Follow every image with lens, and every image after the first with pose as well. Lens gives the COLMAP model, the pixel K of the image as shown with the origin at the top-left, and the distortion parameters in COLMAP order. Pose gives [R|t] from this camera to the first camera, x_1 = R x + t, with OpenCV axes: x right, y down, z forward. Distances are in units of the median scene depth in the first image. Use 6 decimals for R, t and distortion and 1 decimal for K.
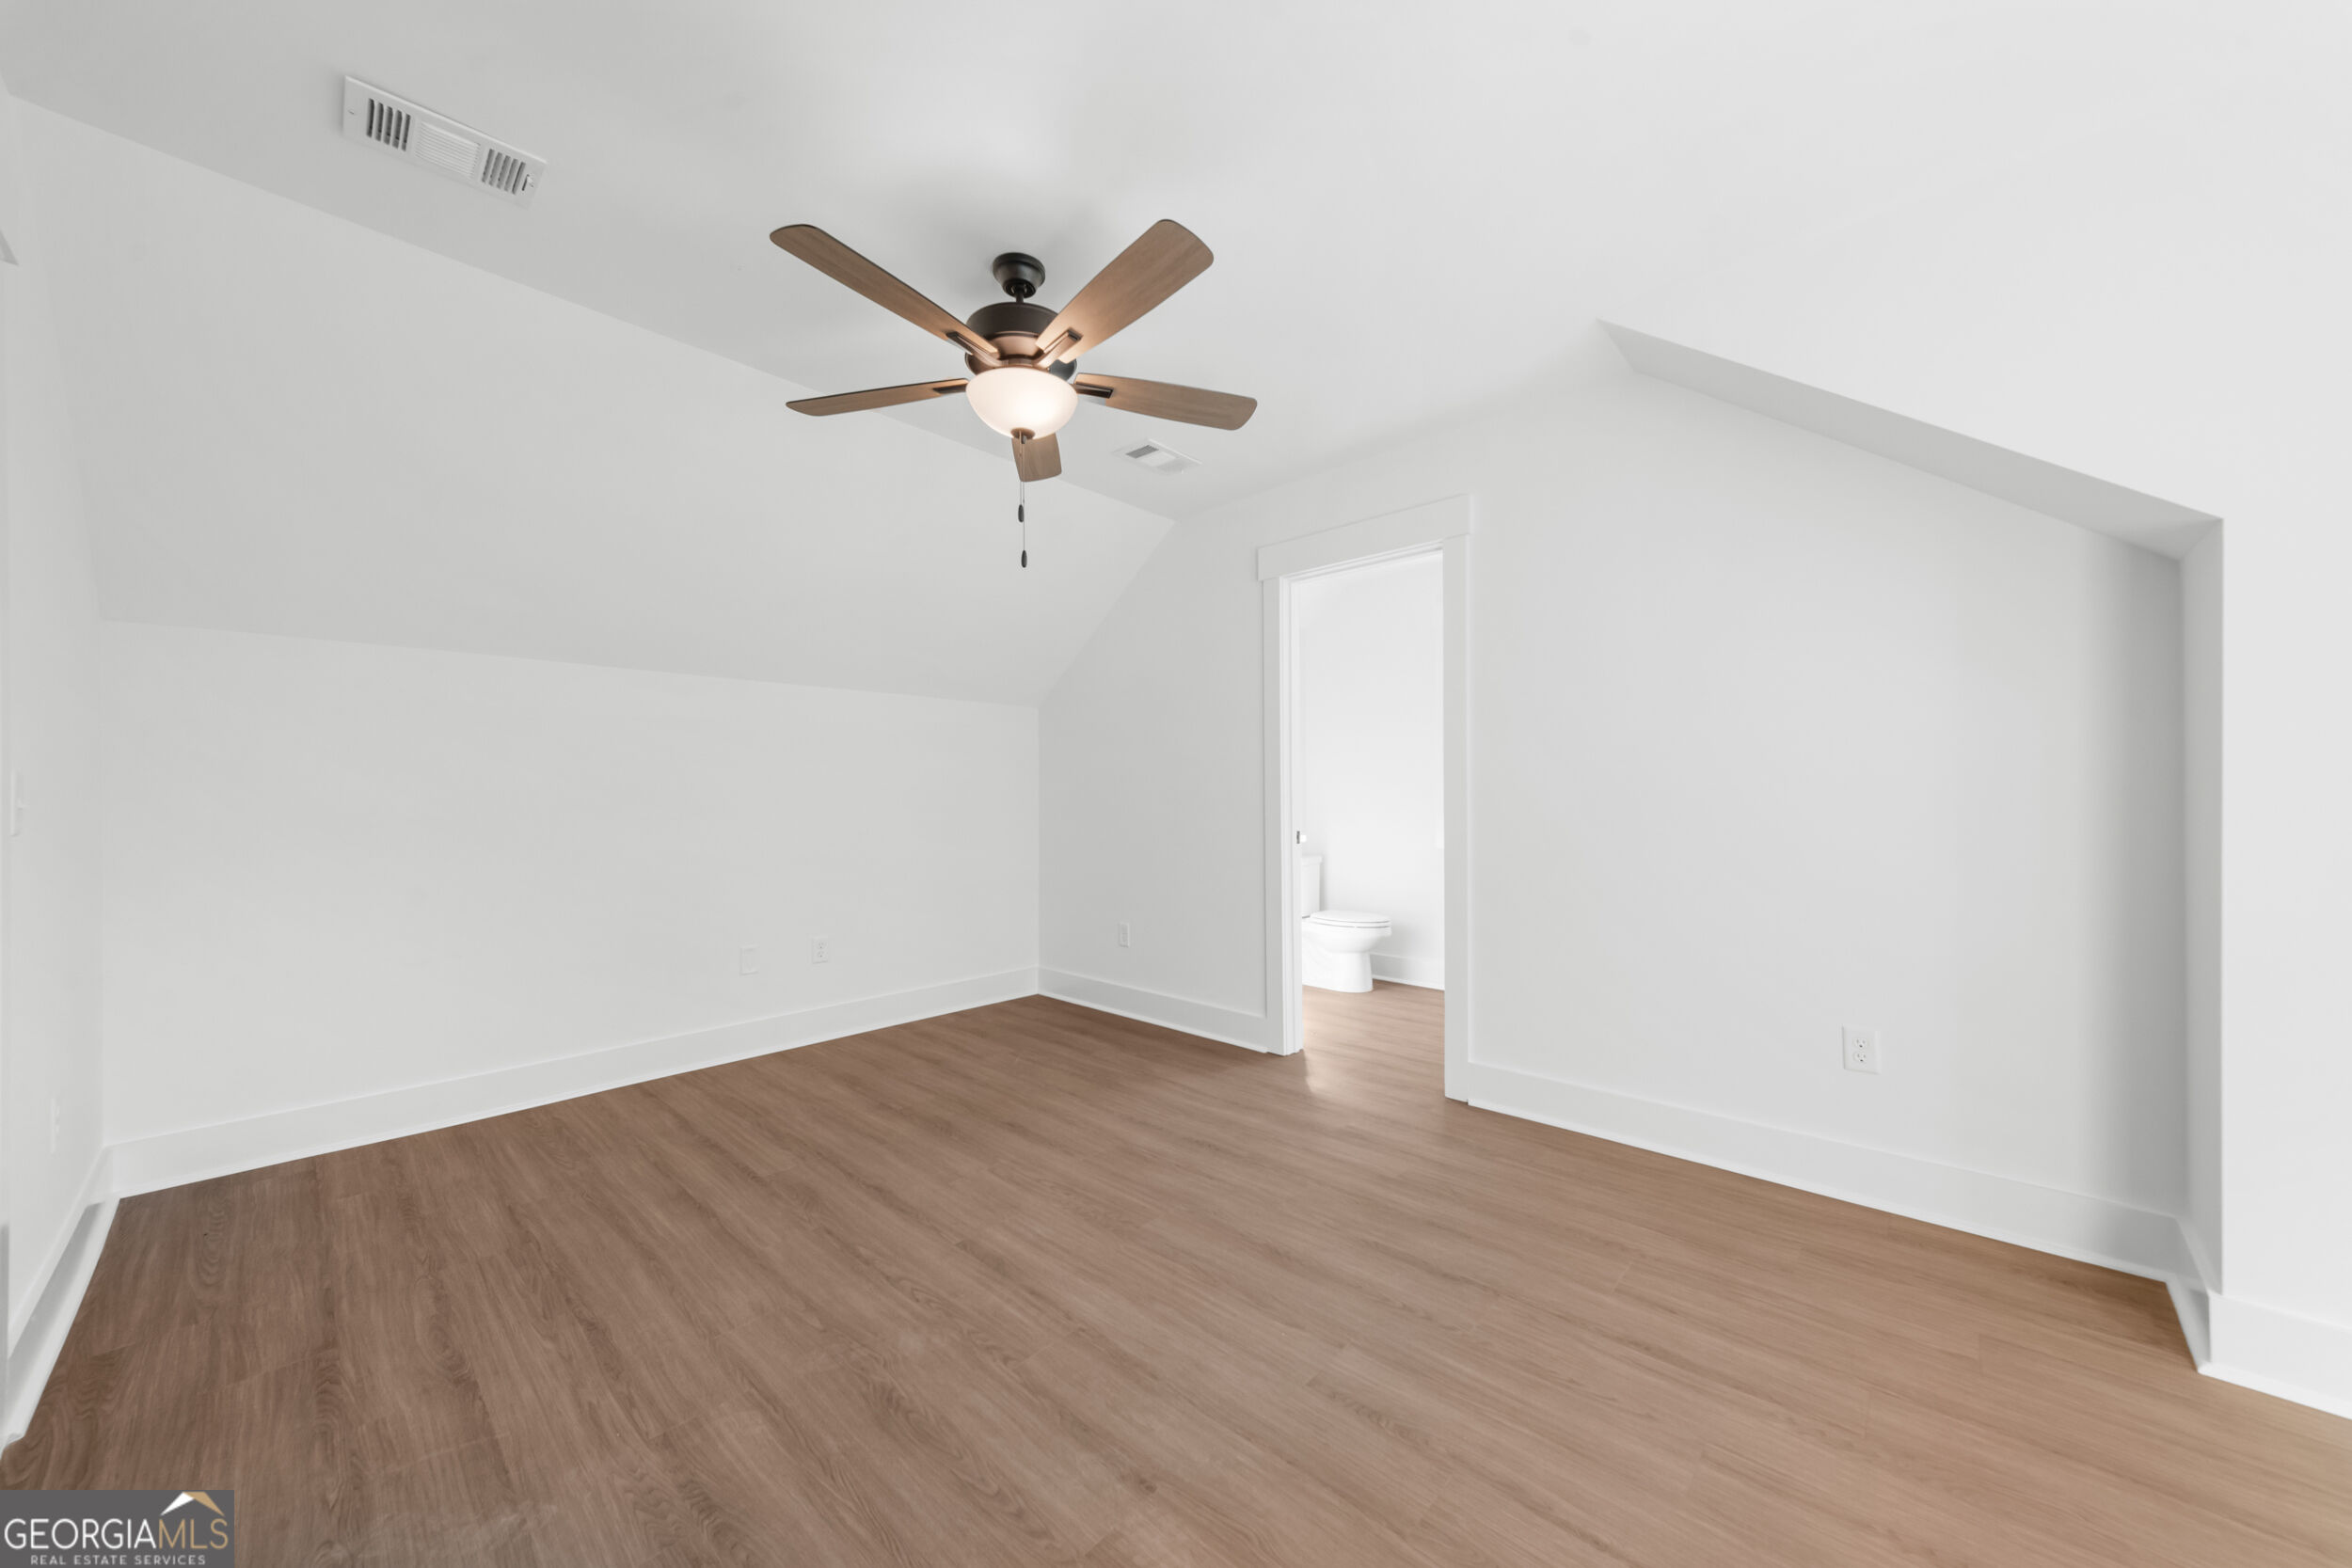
lens RADIAL K [[820.9, 0, 1177.2], [0, 820.9, 794.4], [0, 0, 1]] dist [-0.001642, -0.000090]
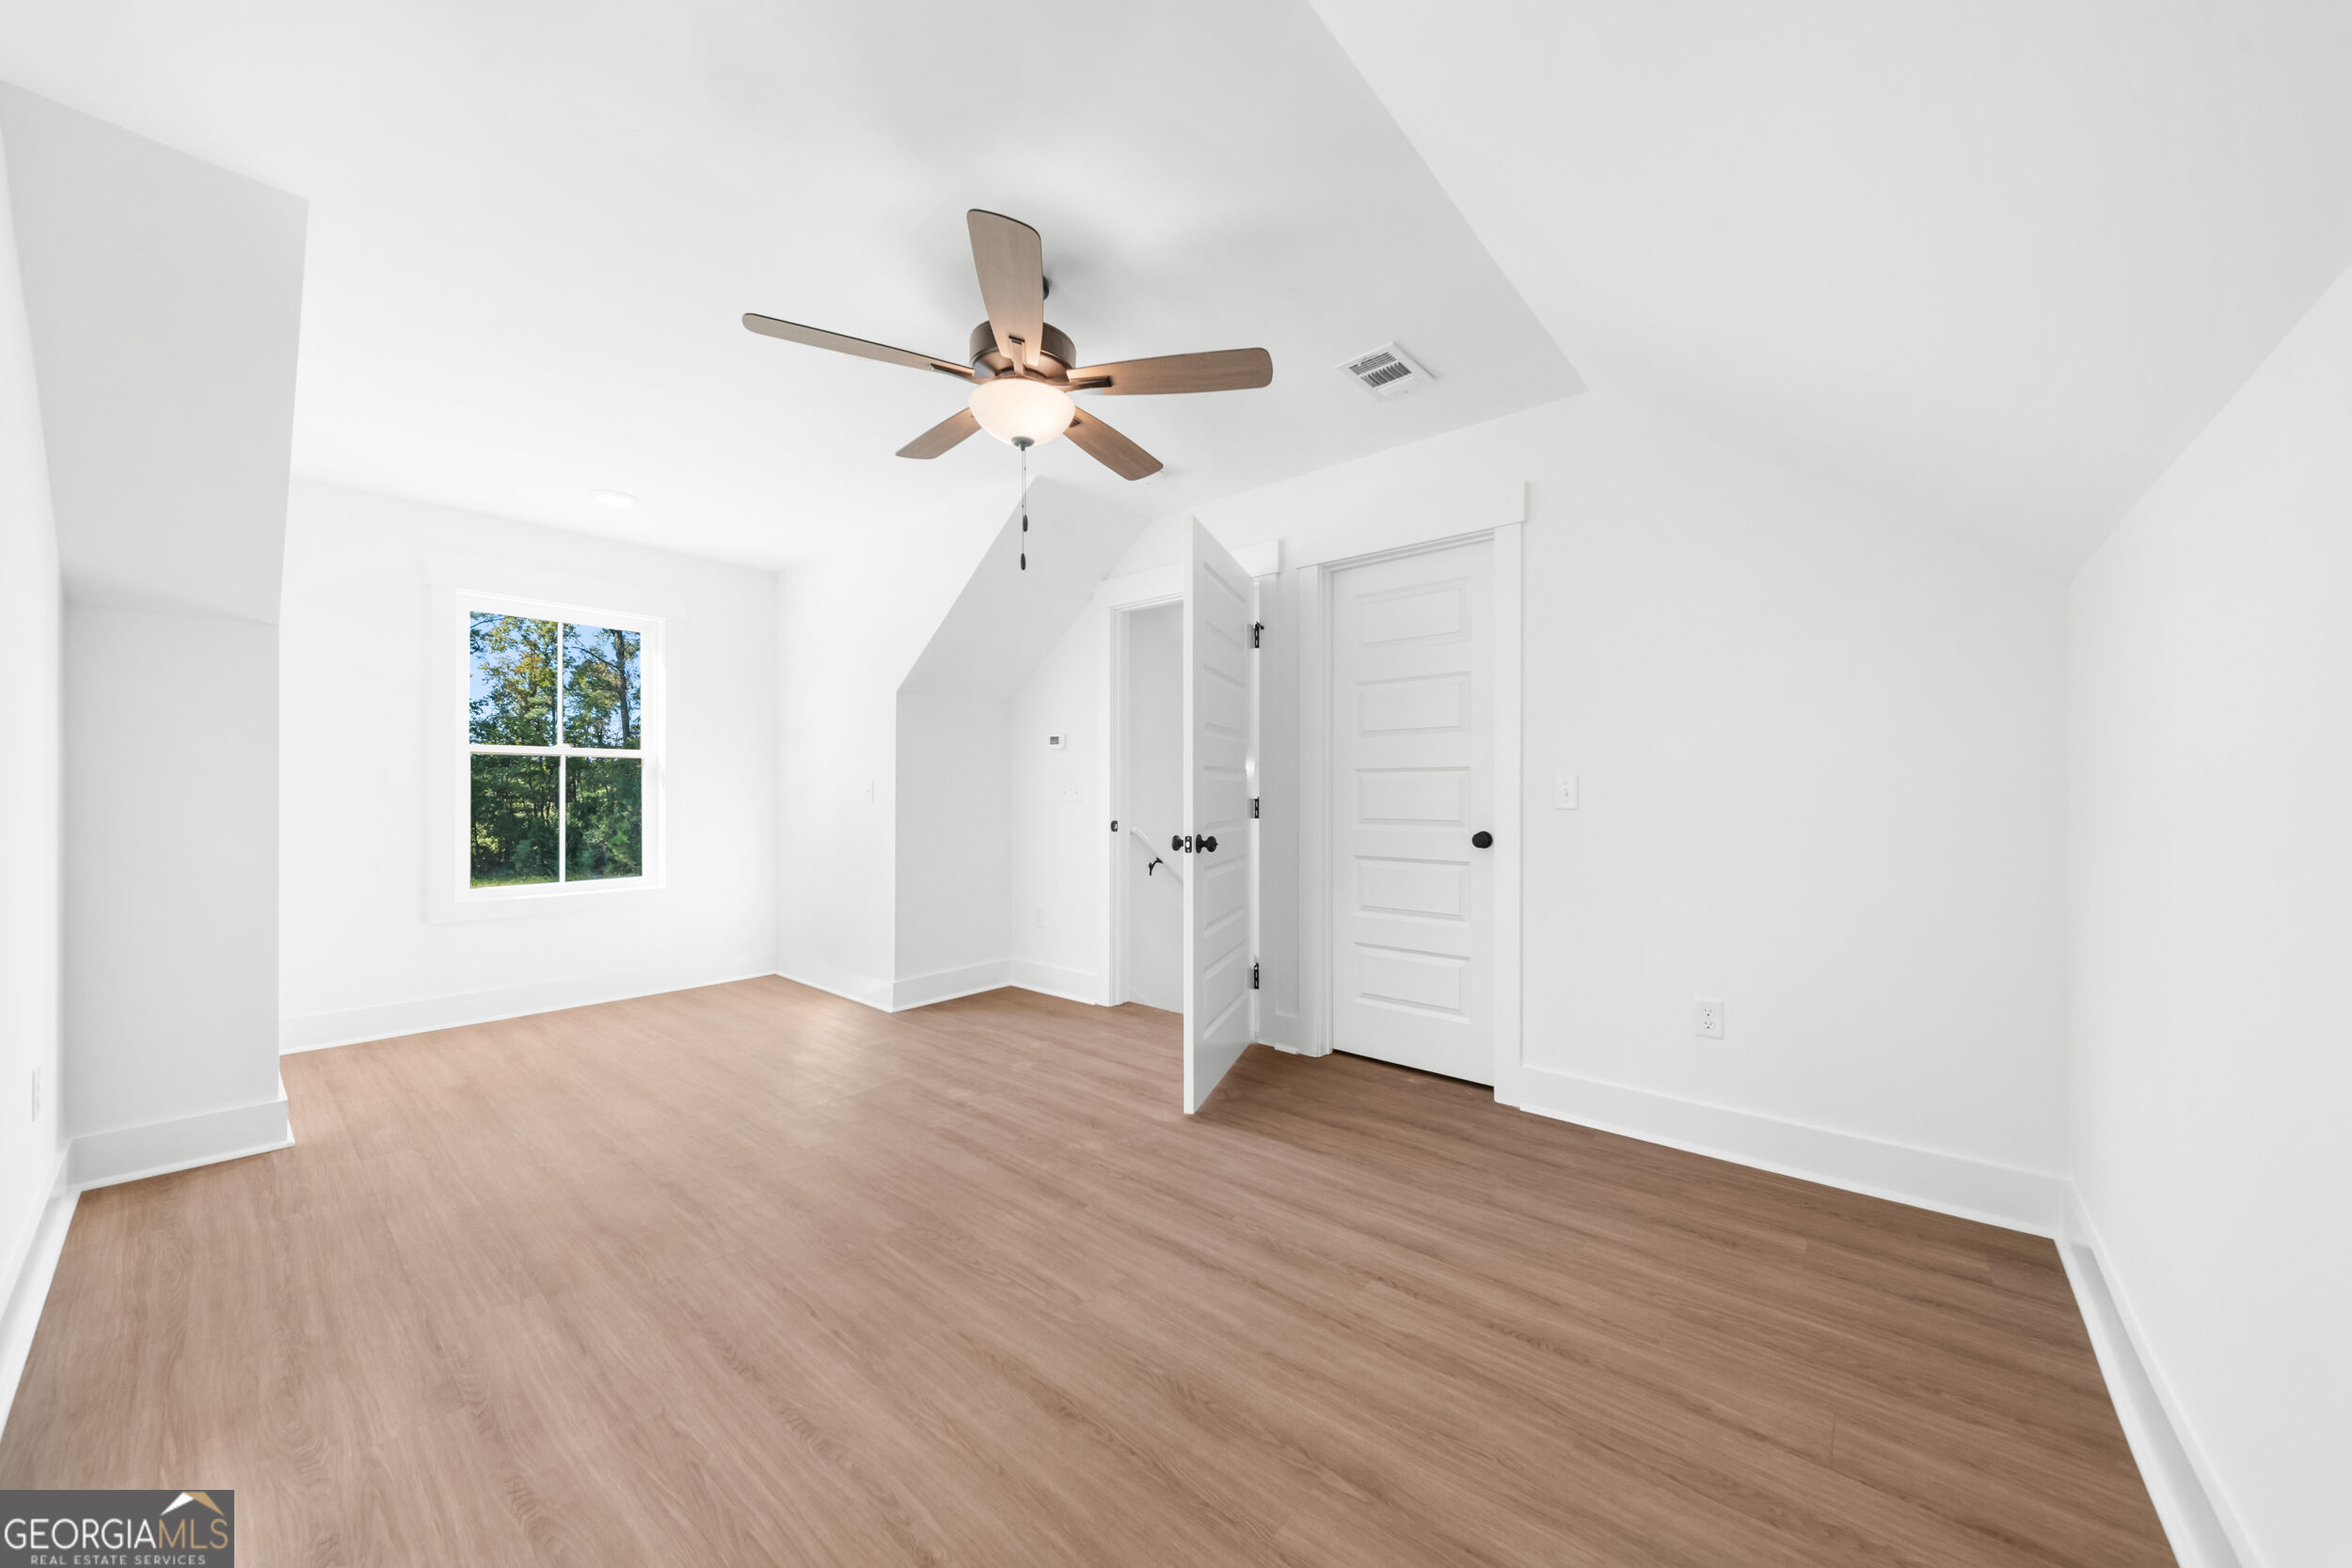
lens RADIAL K [[820.9, 0, 1189.9], [0, 820.9, 787.0], [0, 0, 1]] dist [-0.001642, -0.000090]
pose [[-0.998525, 0.002284, -0.054247, -0.320830], [0.002958, 0.999919, -0.012348, 0.008629], [0.054214, -0.012490, -0.998451, 1.942970]]
